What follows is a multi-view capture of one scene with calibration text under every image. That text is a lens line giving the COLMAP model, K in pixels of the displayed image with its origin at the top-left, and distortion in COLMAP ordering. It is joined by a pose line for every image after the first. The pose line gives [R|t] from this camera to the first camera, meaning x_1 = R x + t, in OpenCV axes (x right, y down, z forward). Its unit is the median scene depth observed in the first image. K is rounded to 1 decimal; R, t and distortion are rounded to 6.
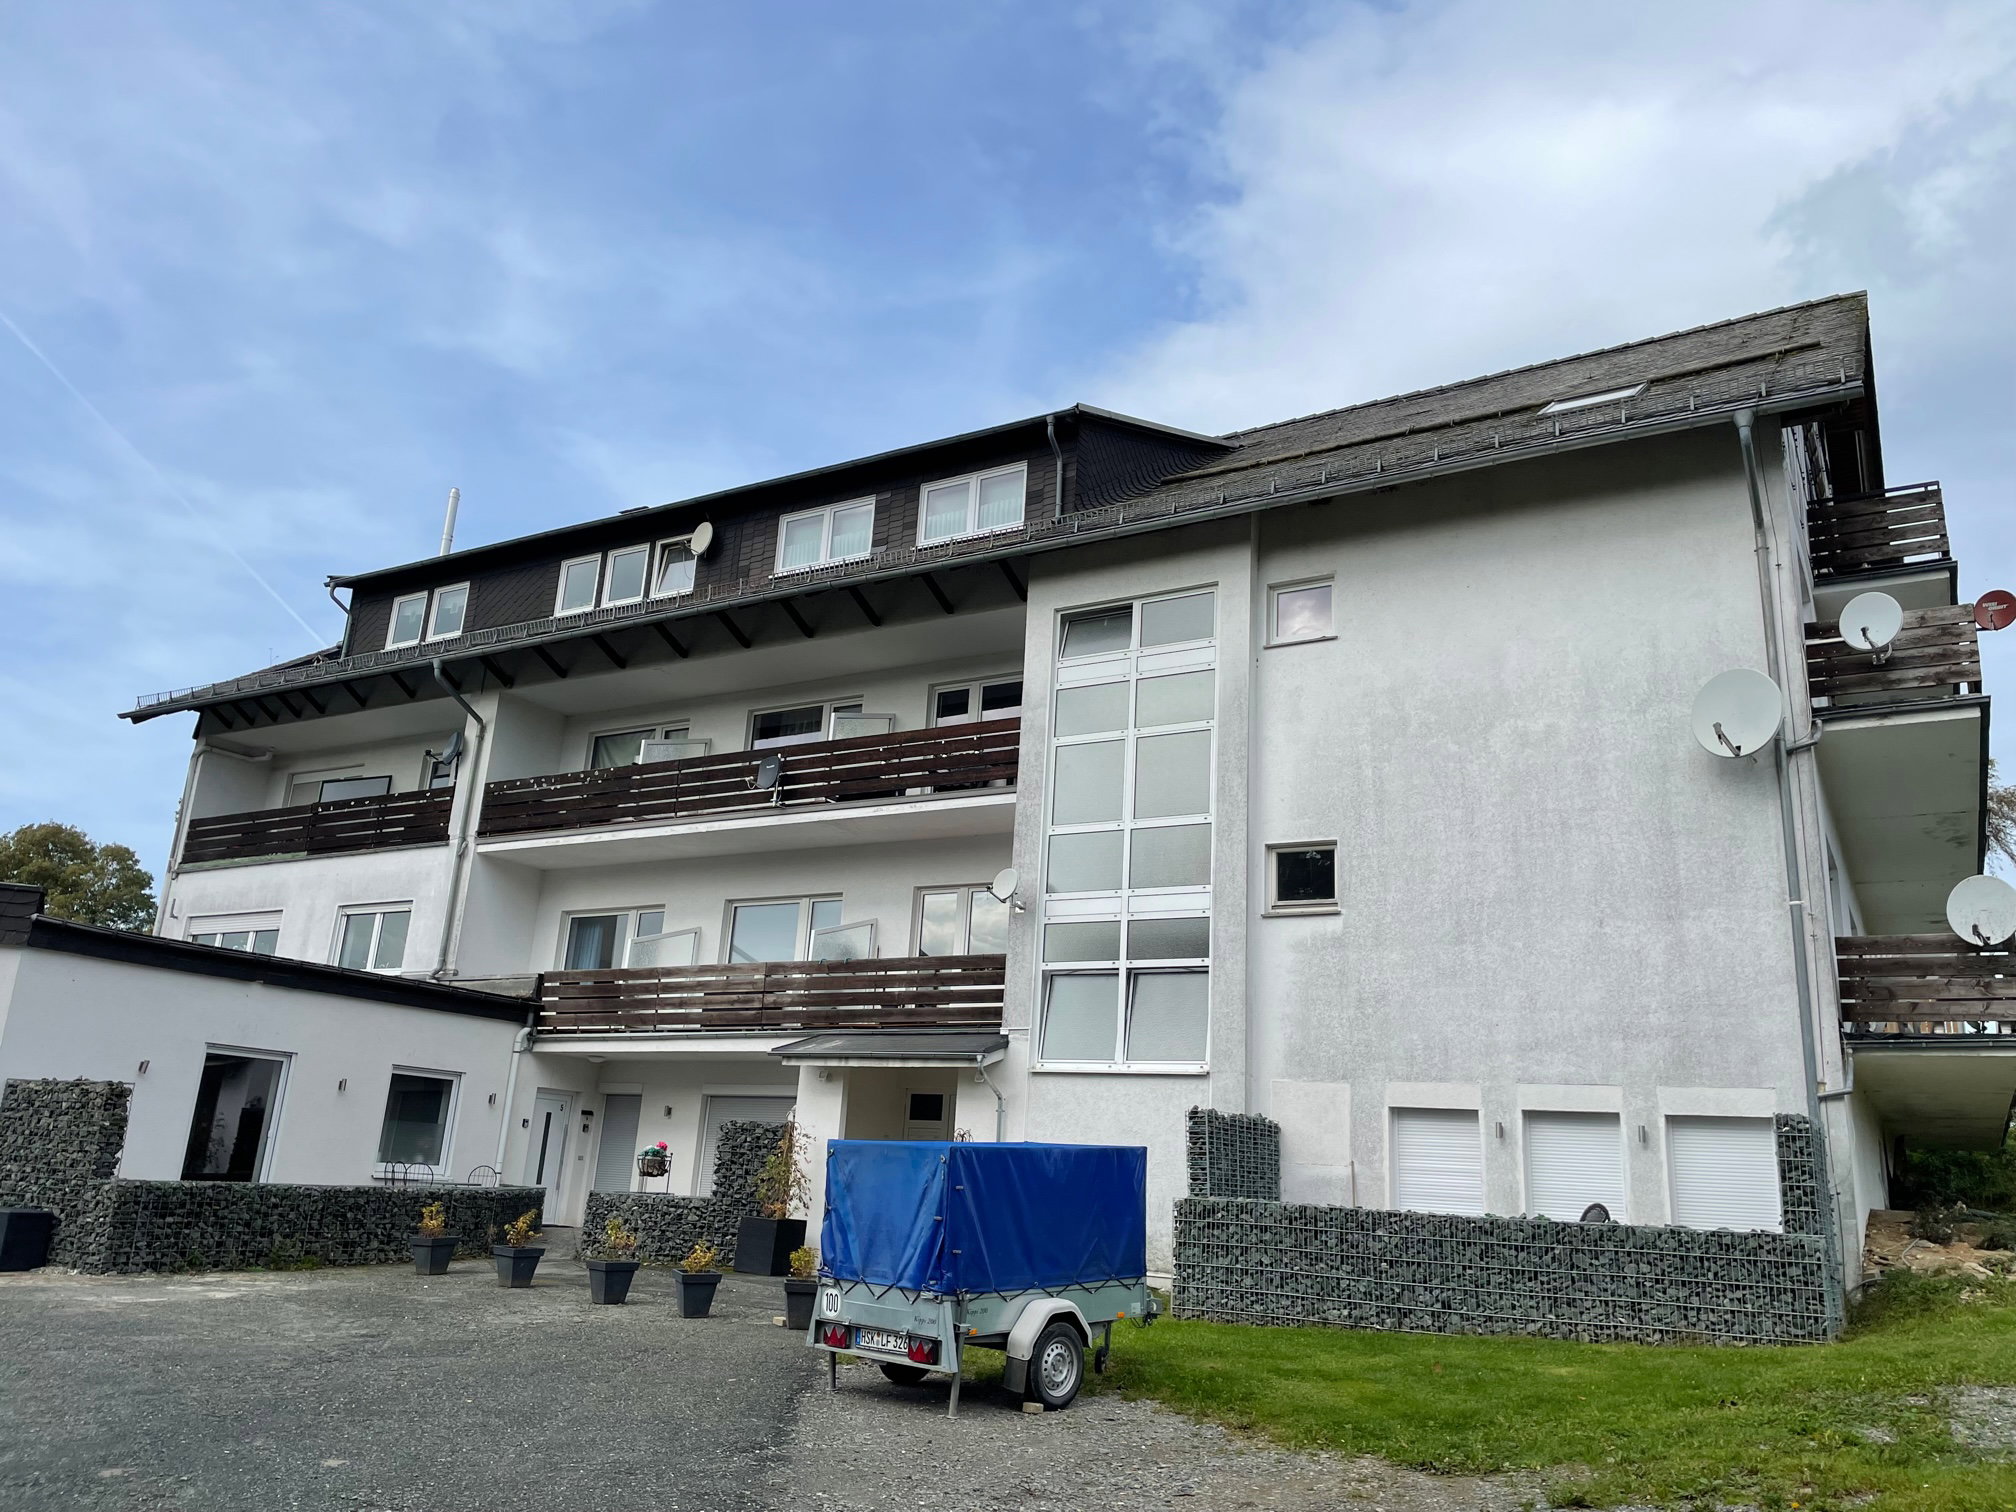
lens RADIAL K [[1522.6, 0, 1013.9], [0, 1522.6, 750.1], [0, 0, 1]] dist [0.089297, -0.095477]
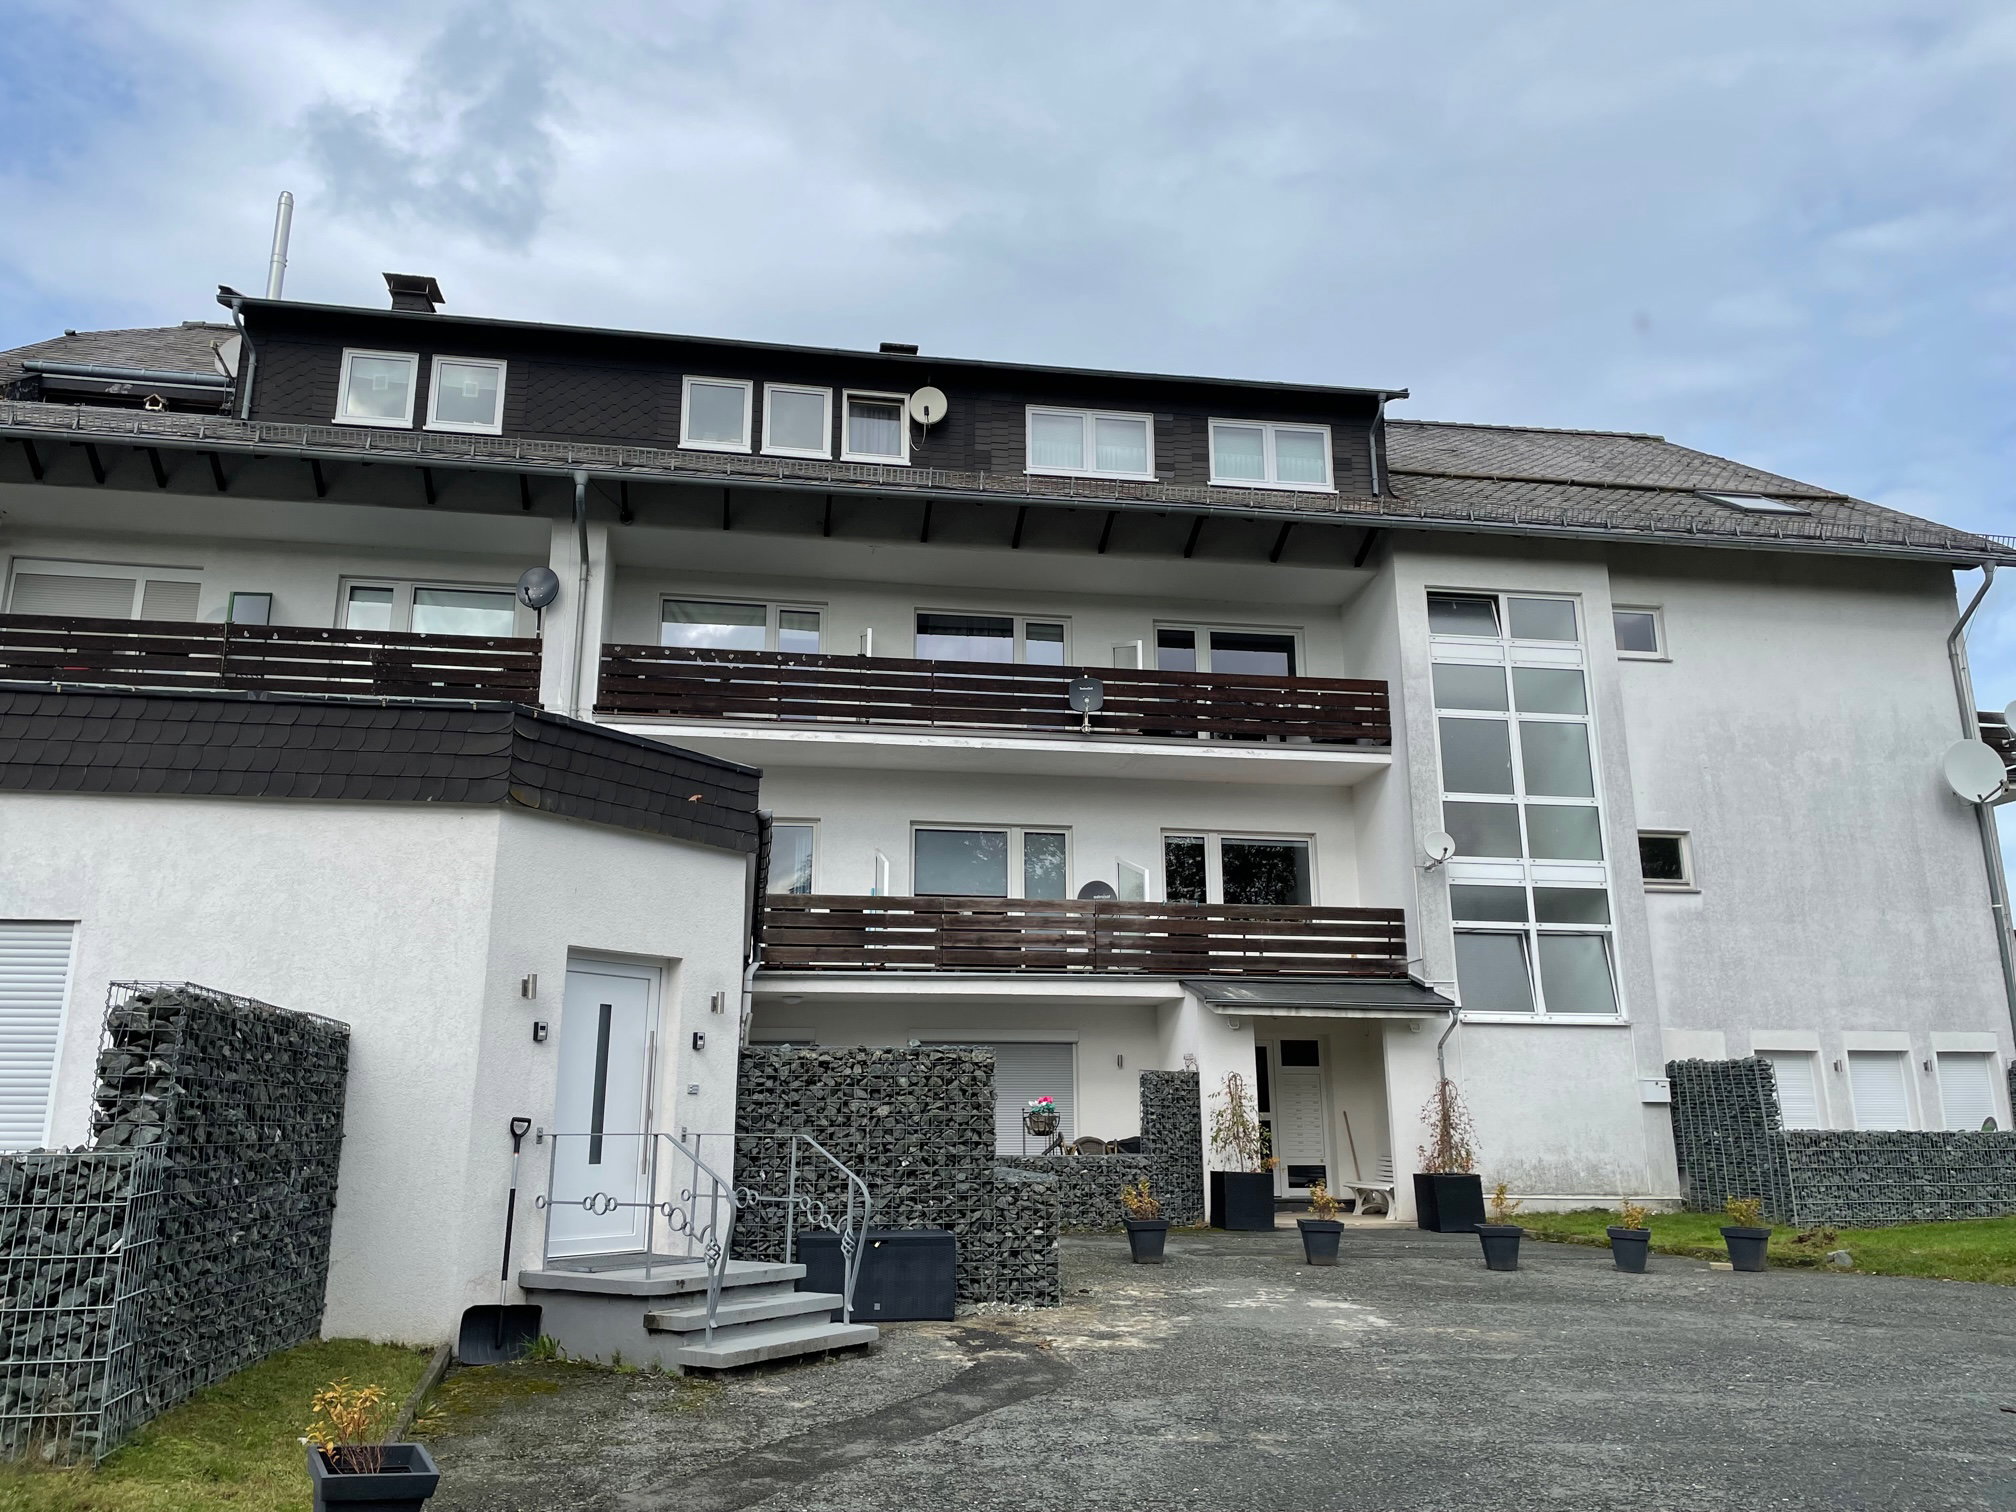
lens RADIAL K [[1522.6, 0, 986.7], [0, 1522.6, 749.9], [0, 0, 1]] dist [0.089297, -0.095477]
pose [[0.764242, 0.101712, 0.636858, -0.989757], [-0.136124, 0.990679, 0.005131, 0.063806], [-0.630400, -0.090612, 0.770964, 0.411152]]
